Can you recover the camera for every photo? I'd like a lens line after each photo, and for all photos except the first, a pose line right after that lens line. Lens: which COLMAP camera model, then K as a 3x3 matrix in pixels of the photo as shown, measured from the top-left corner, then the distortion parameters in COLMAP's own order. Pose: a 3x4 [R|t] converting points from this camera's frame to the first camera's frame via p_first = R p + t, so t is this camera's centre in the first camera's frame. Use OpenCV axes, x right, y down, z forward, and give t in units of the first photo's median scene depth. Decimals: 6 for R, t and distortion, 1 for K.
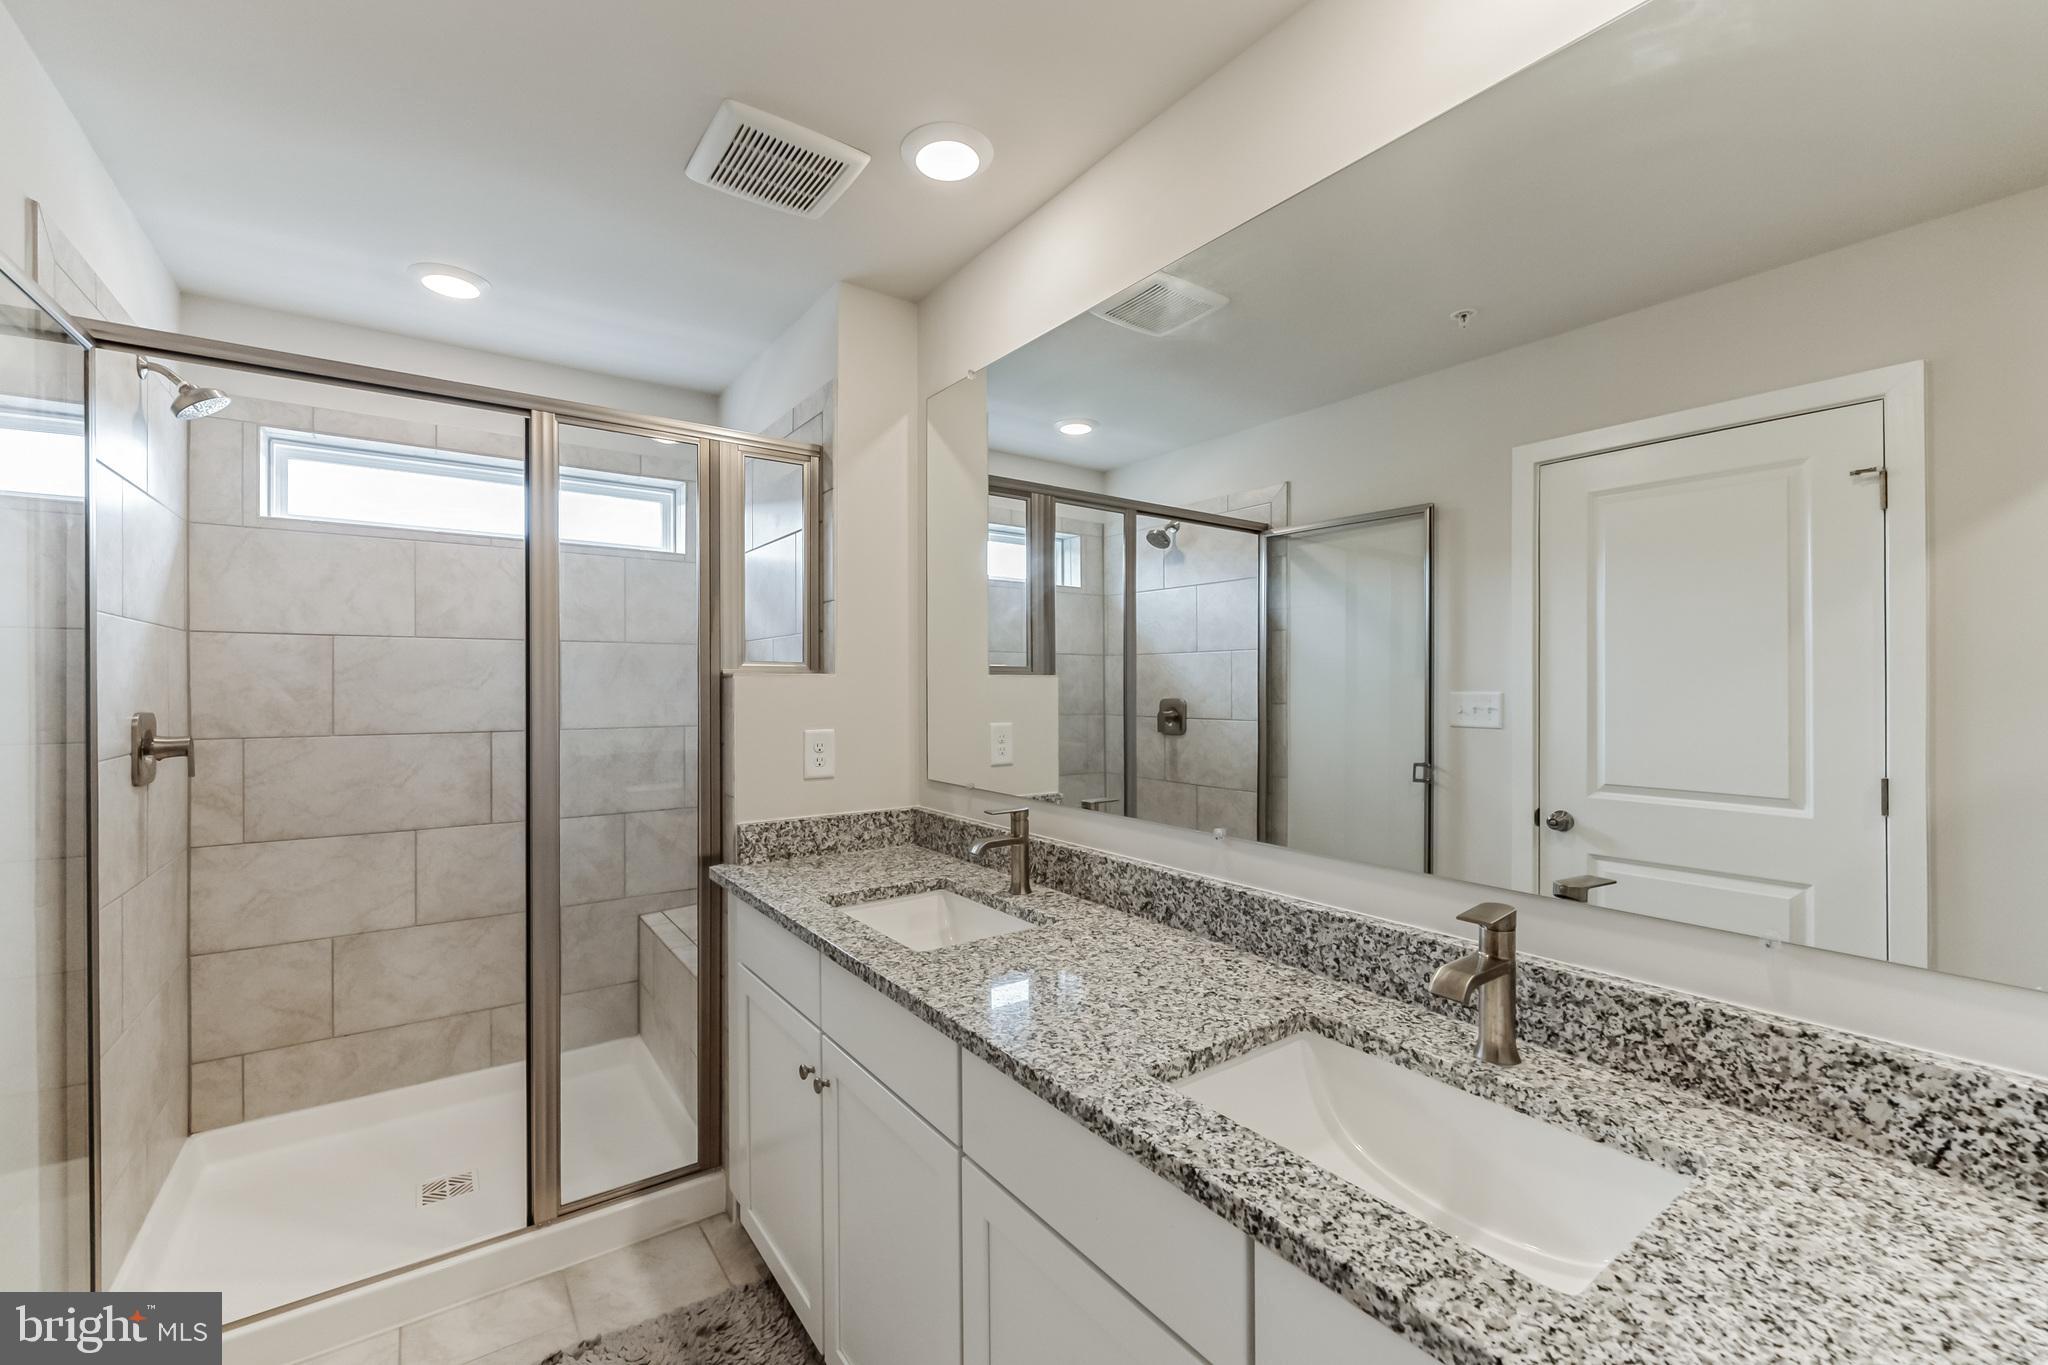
lens RADIAL K [[835.4, 0, 1017.6], [0, 835.4, 694.4], [0, 0, 1]] dist [0.005118, -0.000807]
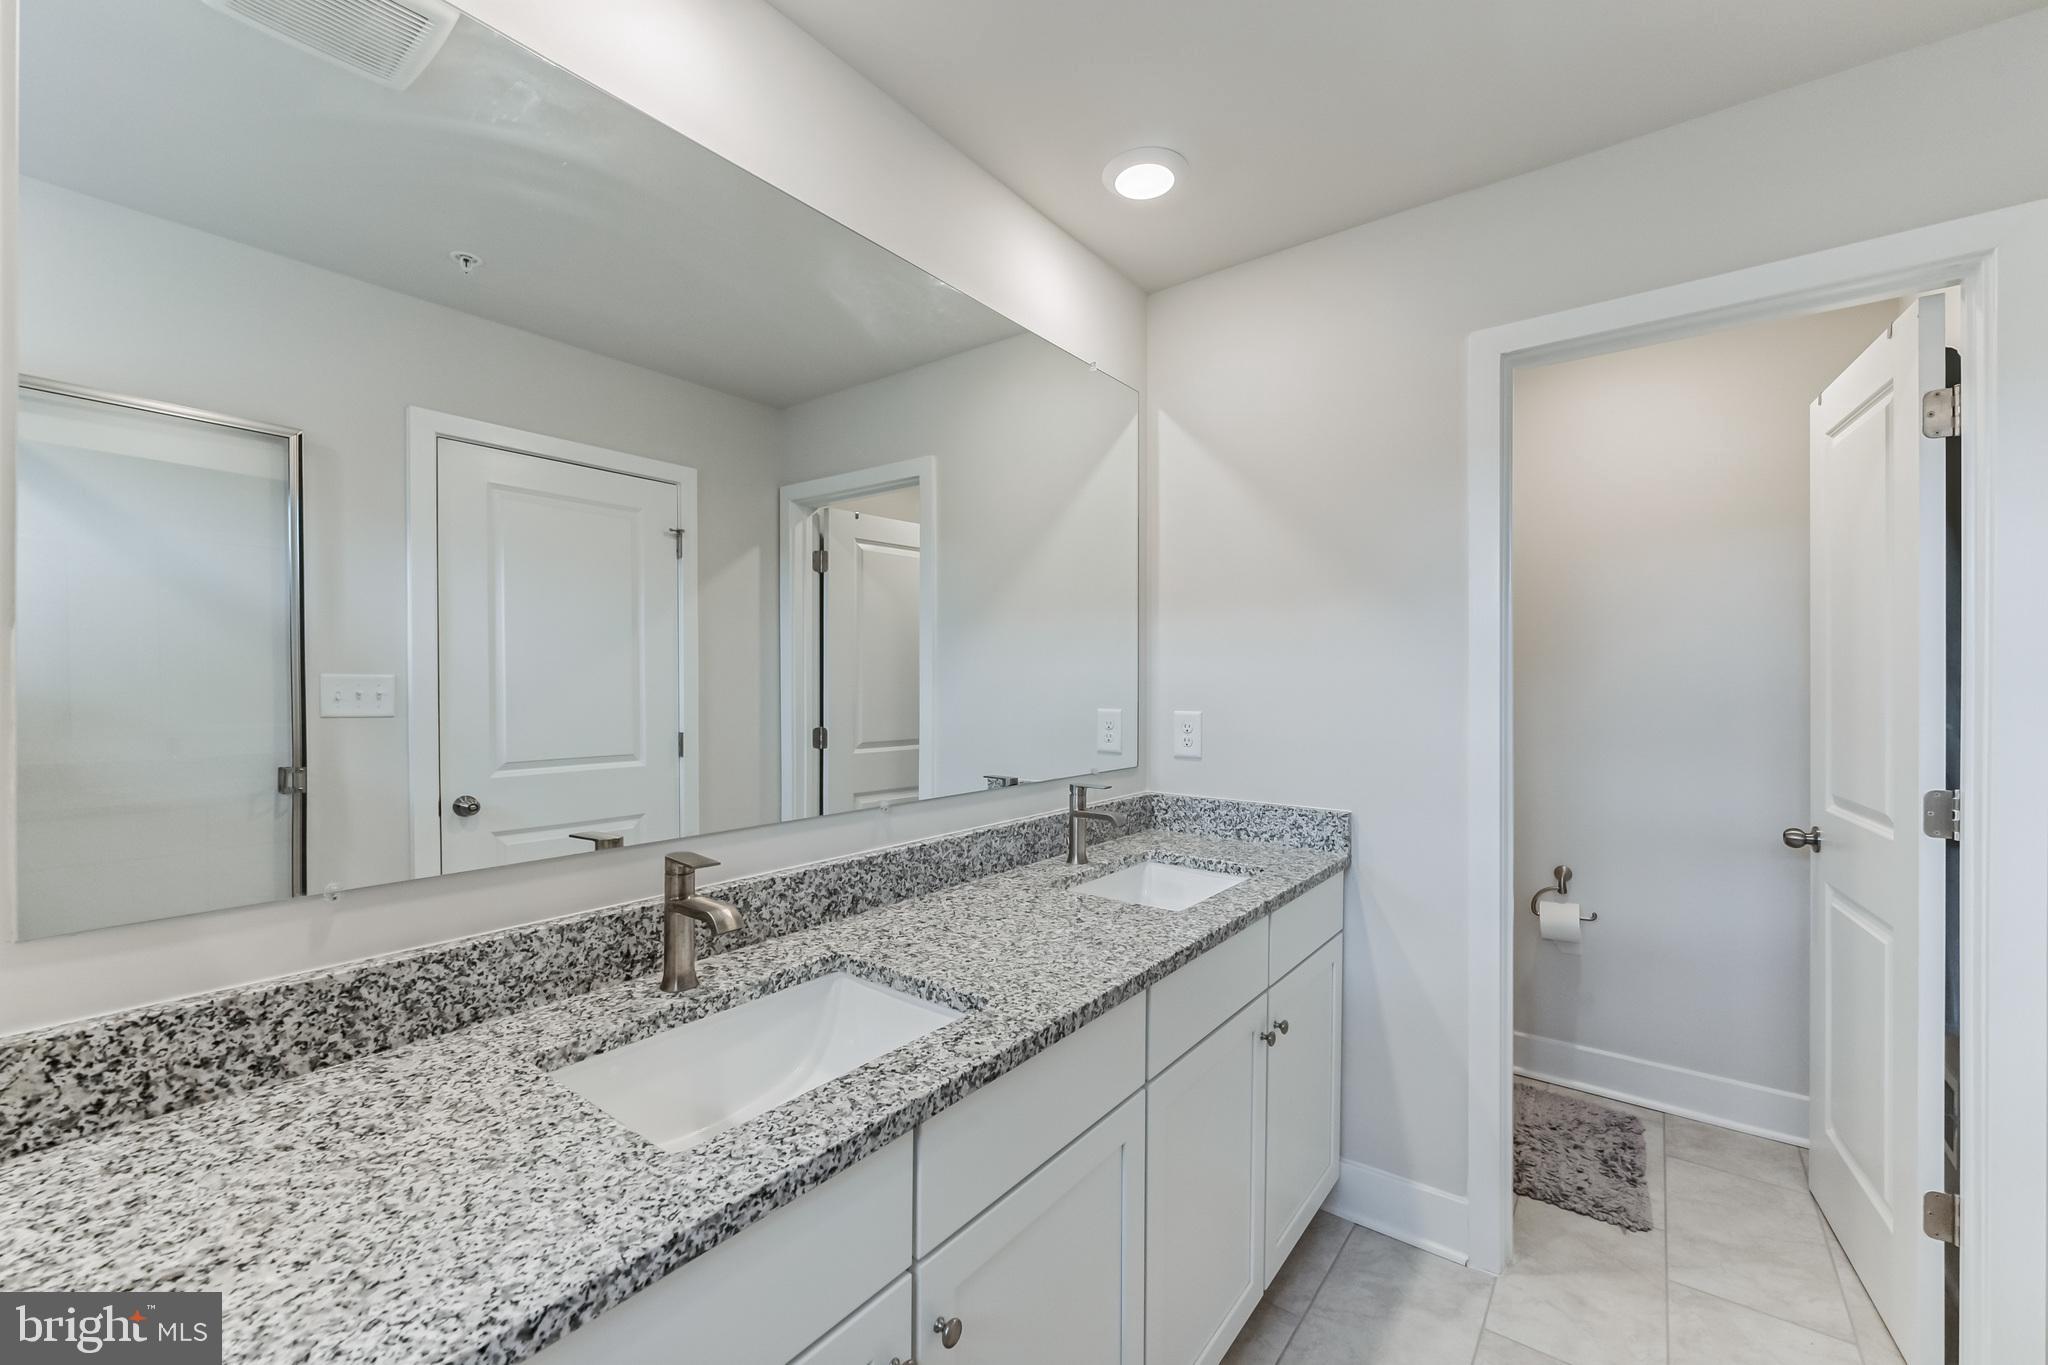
lens RADIAL K [[835.4, 0, 1017.9], [0, 835.4, 673.5], [0, 0, 1]] dist [0.005118, -0.000807]
pose [[-0.290261, 0.003852, 0.956940, -0.820011], [0.004162, 0.999988, -0.002763, 0.000799], [-0.956939, 0.003181, -0.290273, 1.120832]]
